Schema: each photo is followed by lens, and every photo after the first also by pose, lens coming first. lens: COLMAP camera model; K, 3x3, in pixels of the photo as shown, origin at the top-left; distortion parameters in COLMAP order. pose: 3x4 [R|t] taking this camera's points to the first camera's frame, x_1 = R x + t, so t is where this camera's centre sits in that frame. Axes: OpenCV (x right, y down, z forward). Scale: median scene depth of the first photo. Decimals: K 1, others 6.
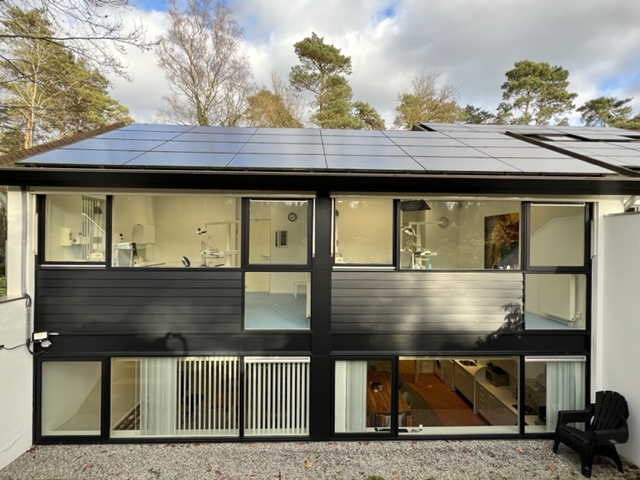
lens RADIAL K [[333.7, 0, 320.0], [0, 333.7, 240.0], [0, 0, 1]] dist [-0.001242, -0.000832]
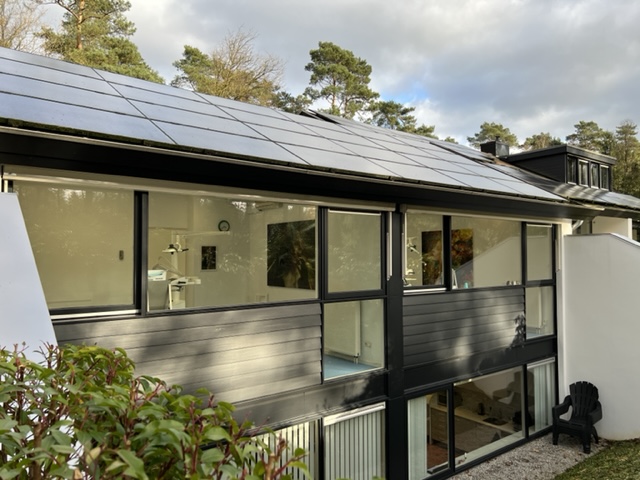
lens RADIAL K [[486.0, 0, 320.0], [0, 486.0, 240.0], [0, 0, 1]] dist [0.075243, -0.097871]
pose [[0.801690, 0.007659, 0.597690, -0.503235], [0.007821, 0.999698, -0.023301, -0.013699], [-0.597688, 0.023355, 0.801388, 0.062301]]
